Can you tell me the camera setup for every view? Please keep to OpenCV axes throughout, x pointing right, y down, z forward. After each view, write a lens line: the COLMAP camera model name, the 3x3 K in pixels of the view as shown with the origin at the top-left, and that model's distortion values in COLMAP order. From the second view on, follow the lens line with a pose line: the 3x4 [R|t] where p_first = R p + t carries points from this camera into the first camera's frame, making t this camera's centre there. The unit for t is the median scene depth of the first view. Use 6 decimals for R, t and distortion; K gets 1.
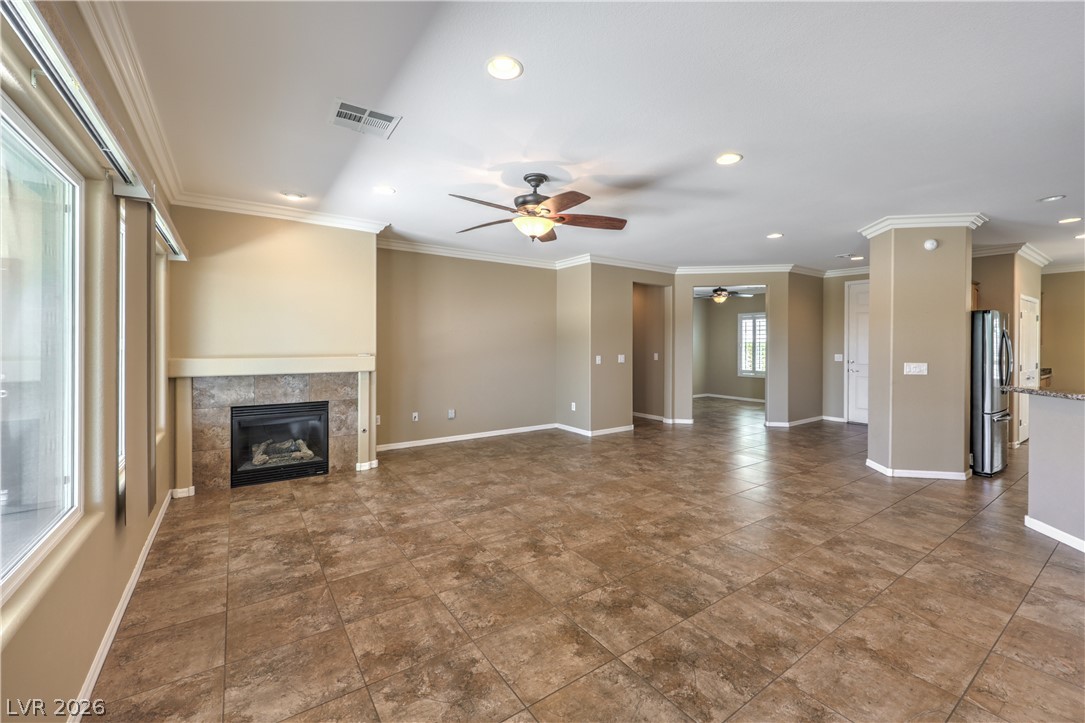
lens RADIAL K [[446.4, 0, 549.6], [0, 446.4, 345.3], [0, 0, 1]] dist [0.001415, 0.000574]
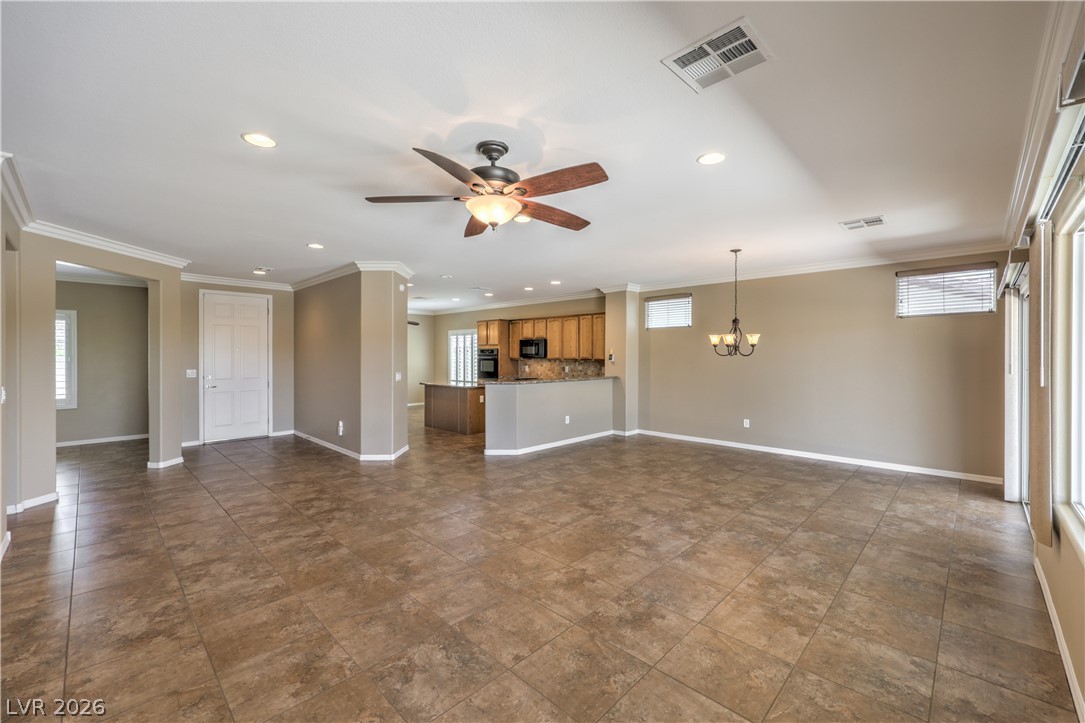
lens RADIAL K [[446.4, 0, 551.5], [0, 446.4, 354.3], [0, 0, 1]] dist [0.001415, 0.000574]
pose [[-0.194871, -0.000351, 0.980829, -0.842381], [0.004628, 0.999988, 0.001277, -0.021962], [-0.980818, 0.004788, -0.194867, 1.103796]]
